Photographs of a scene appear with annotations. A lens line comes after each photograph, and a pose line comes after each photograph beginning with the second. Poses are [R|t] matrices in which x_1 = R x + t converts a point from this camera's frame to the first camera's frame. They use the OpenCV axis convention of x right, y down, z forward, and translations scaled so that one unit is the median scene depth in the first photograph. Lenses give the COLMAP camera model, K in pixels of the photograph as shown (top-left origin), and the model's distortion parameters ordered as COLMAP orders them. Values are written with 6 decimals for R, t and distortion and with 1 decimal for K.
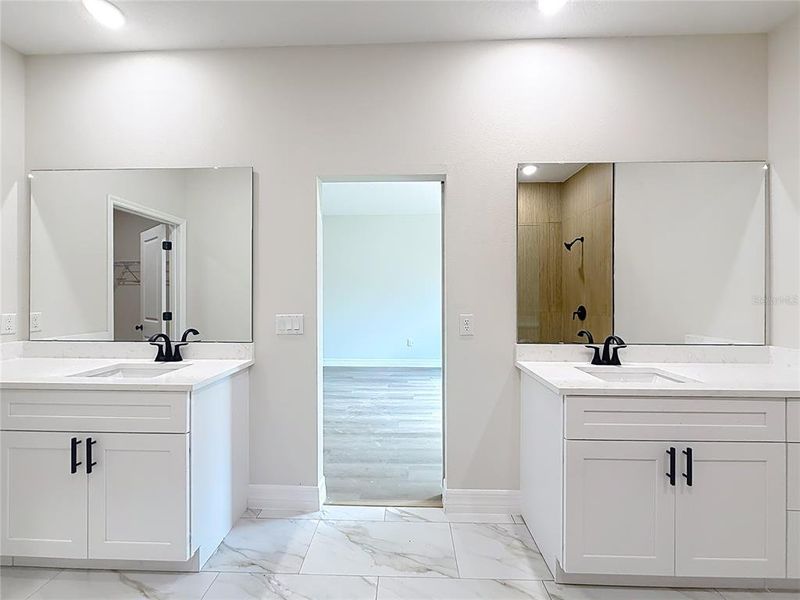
lens RADIAL K [[327.7, 0, 402.5], [0, 327.7, 297.4], [0, 0, 1]] dist [-0.002538, -0.000164]
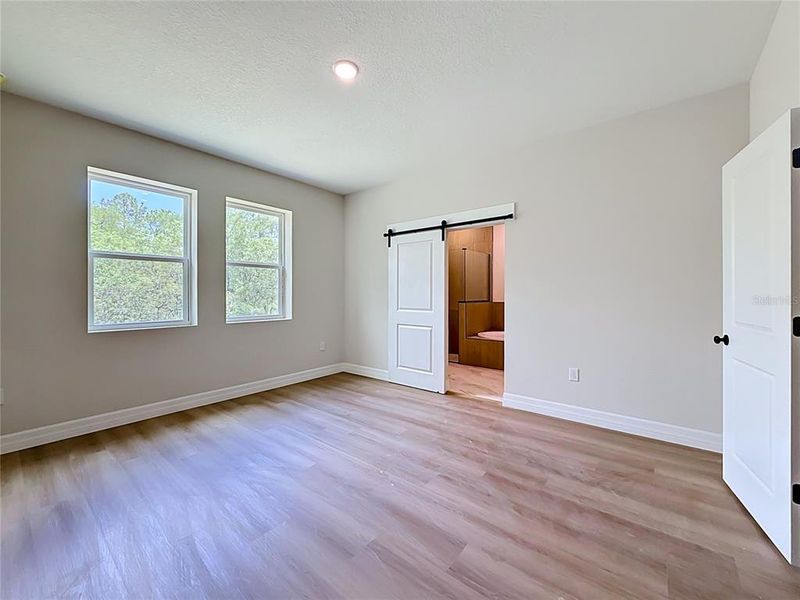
lens RADIAL K [[327.7, 0, 401.3], [0, 327.7, 297.3], [0, 0, 1]] dist [-0.002538, -0.000164]
pose [[-0.797748, 0.000143, 0.602991, -0.572597], [0.005696, 0.999957, 0.007299, 0.023522], [-0.602964, 0.009257, -0.797715, 1.821395]]
